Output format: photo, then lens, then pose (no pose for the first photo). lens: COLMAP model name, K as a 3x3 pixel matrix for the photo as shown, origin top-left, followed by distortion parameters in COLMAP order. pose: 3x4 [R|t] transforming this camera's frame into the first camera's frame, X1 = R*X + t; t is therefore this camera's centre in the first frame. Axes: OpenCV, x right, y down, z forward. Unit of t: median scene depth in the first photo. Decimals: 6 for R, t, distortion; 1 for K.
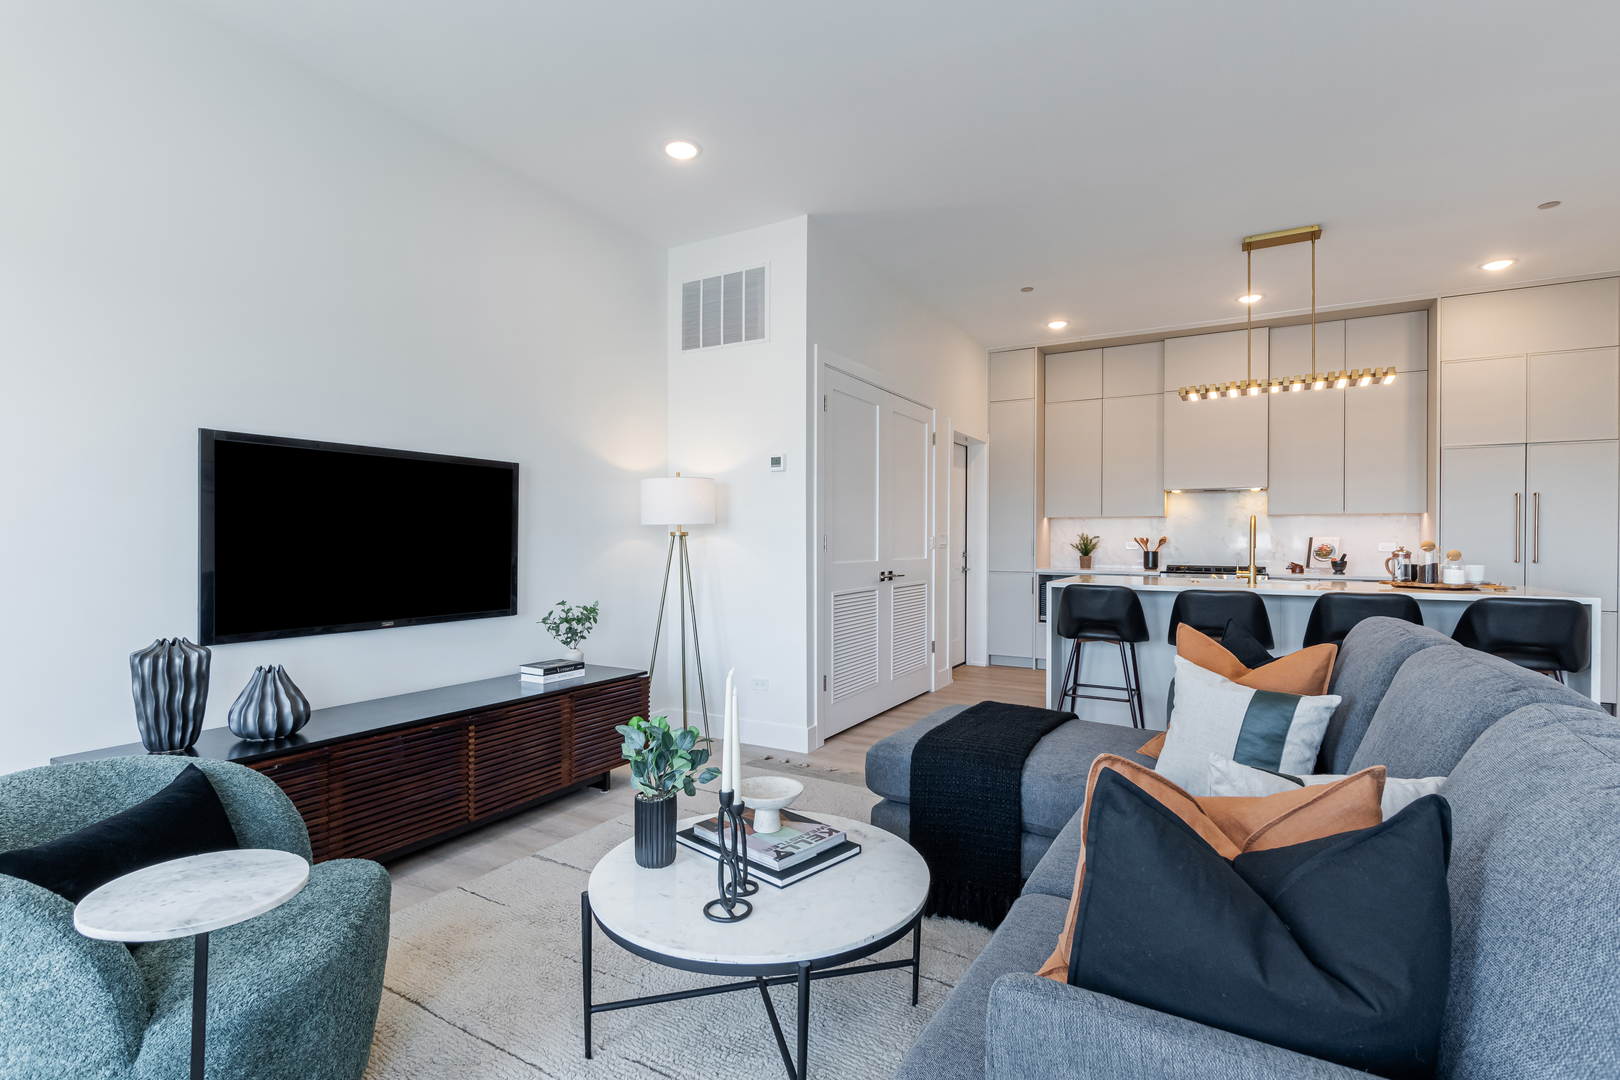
lens RADIAL K [[776.3, 0, 807.0], [0, 776.3, 542.3], [0, 0, 1]] dist [-0.001759, -0.000148]
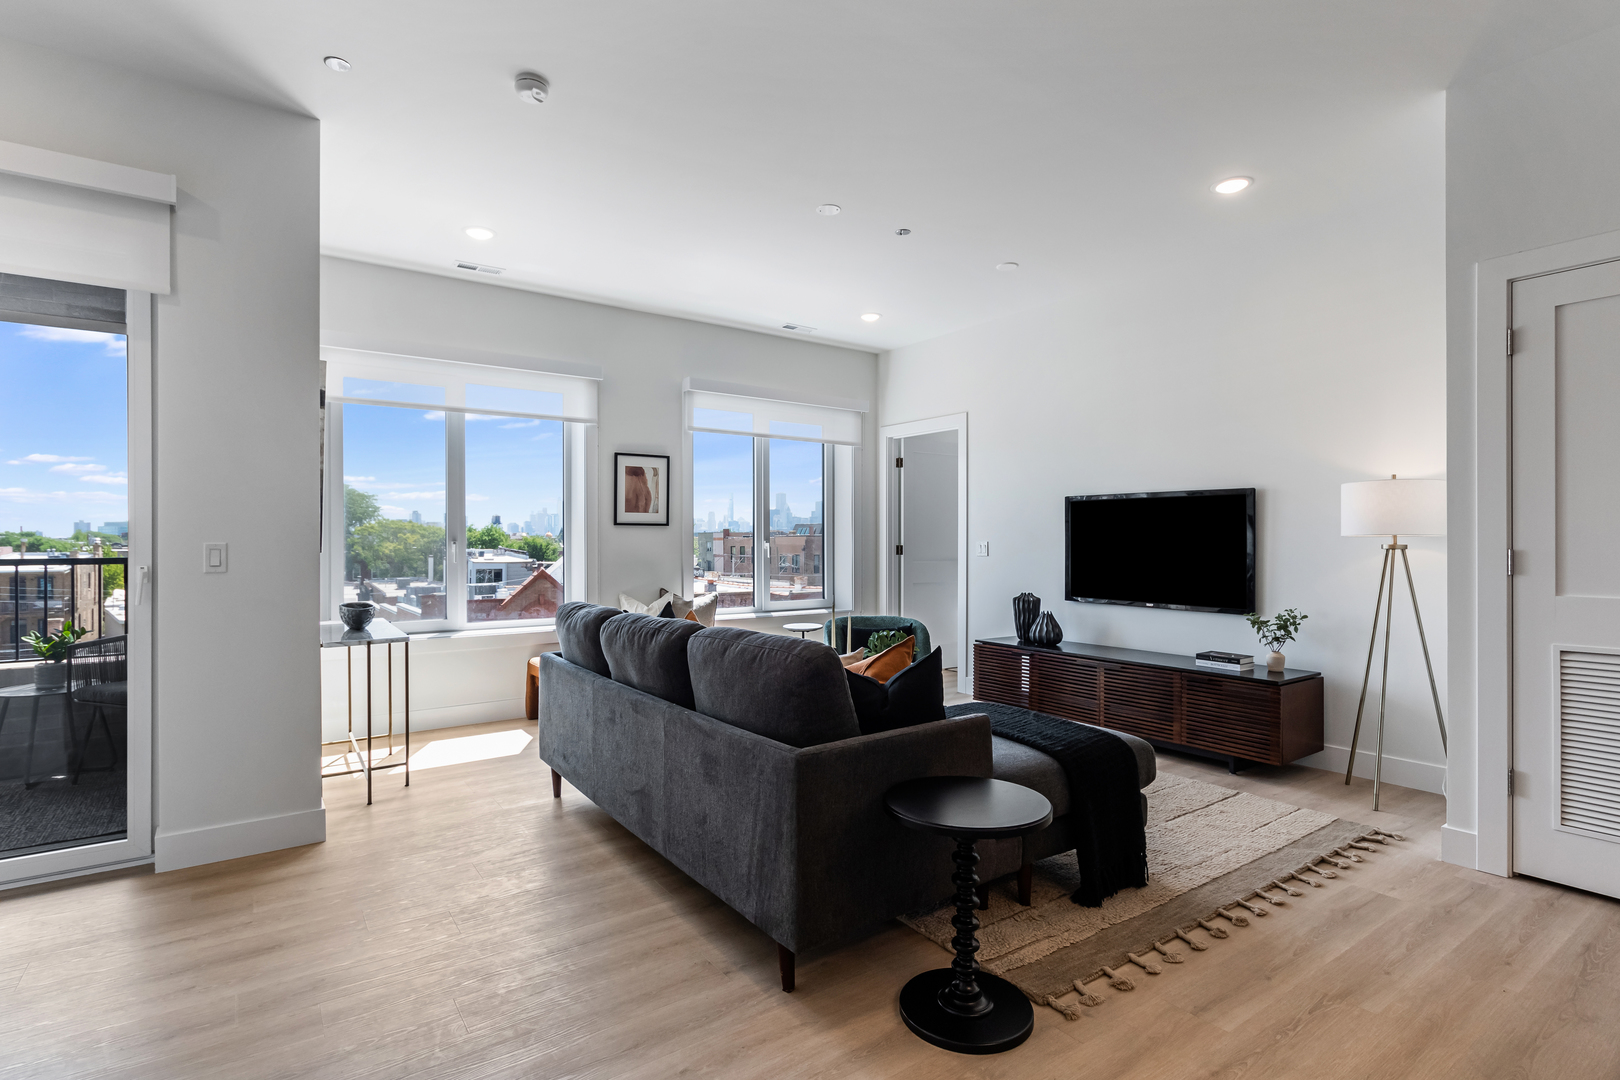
lens RADIAL K [[782.7, 0, 807.6], [0, 782.7, 538.8], [0, 0, 1]] dist [0.002260, 0.000249]
pose [[-0.426910, -0.004413, -0.904284, 0.814815], [-0.003137, 0.999989, -0.003398, -0.015594], [0.904289, 0.001386, -0.426919, 0.712064]]
